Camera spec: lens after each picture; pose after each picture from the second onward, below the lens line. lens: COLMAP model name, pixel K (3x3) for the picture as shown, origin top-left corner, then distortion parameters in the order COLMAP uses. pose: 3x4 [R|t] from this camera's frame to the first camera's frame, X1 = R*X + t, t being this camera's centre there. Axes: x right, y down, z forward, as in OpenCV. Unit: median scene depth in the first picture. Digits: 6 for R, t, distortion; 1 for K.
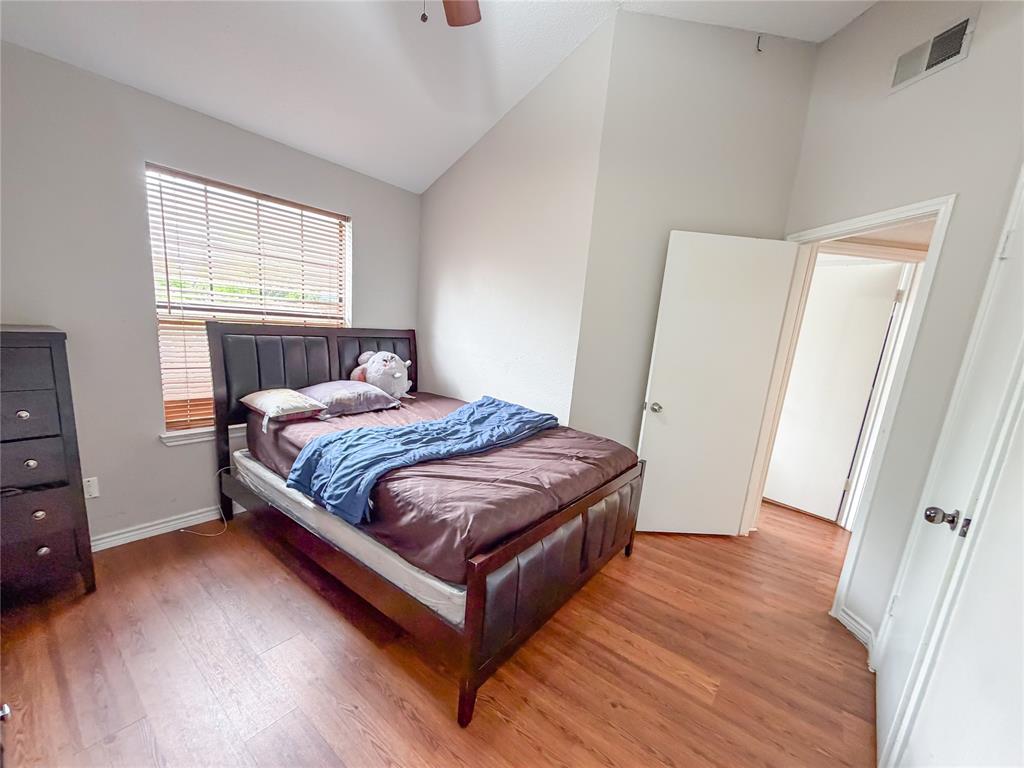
lens RADIAL K [[421.6, 0, 510.8], [0, 421.6, 390.0], [0, 0, 1]] dist [-0.001136, -0.000066]
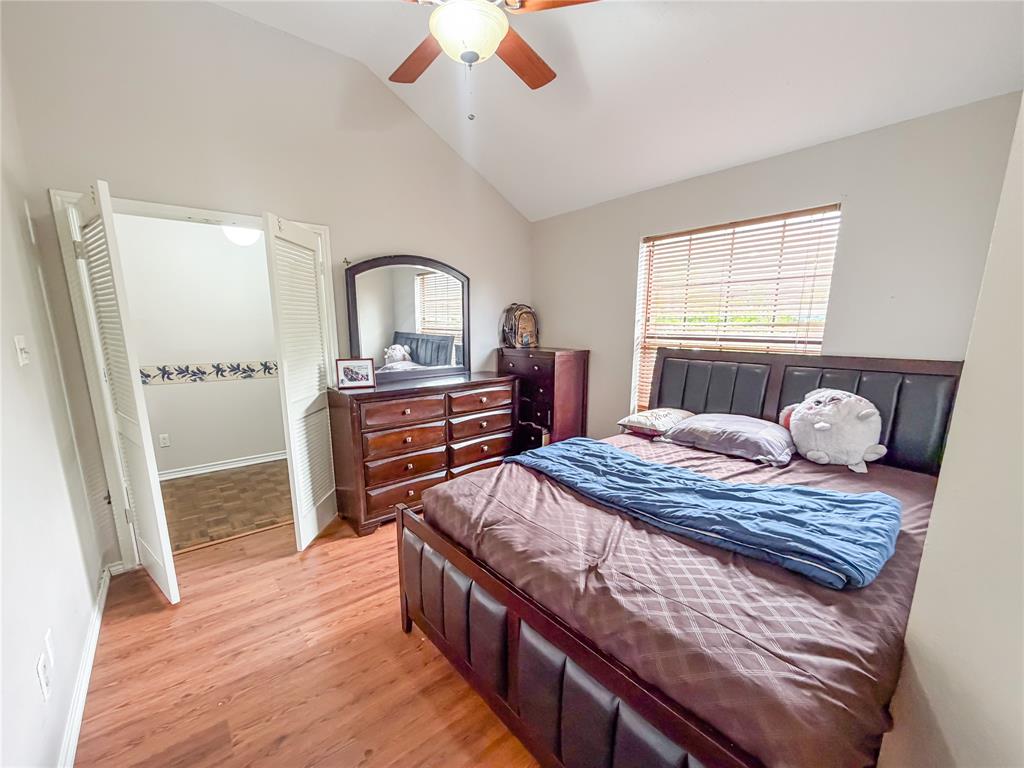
lens RADIAL K [[421.6, 0, 491.5], [0, 421.6, 401.4], [0, 0, 1]] dist [-0.001136, -0.000066]
pose [[-0.237642, 0.099621, -0.966231, 0.588317], [-0.176463, 0.973747, 0.143796, -0.092301], [0.955189, 0.204676, -0.213824, 0.778849]]
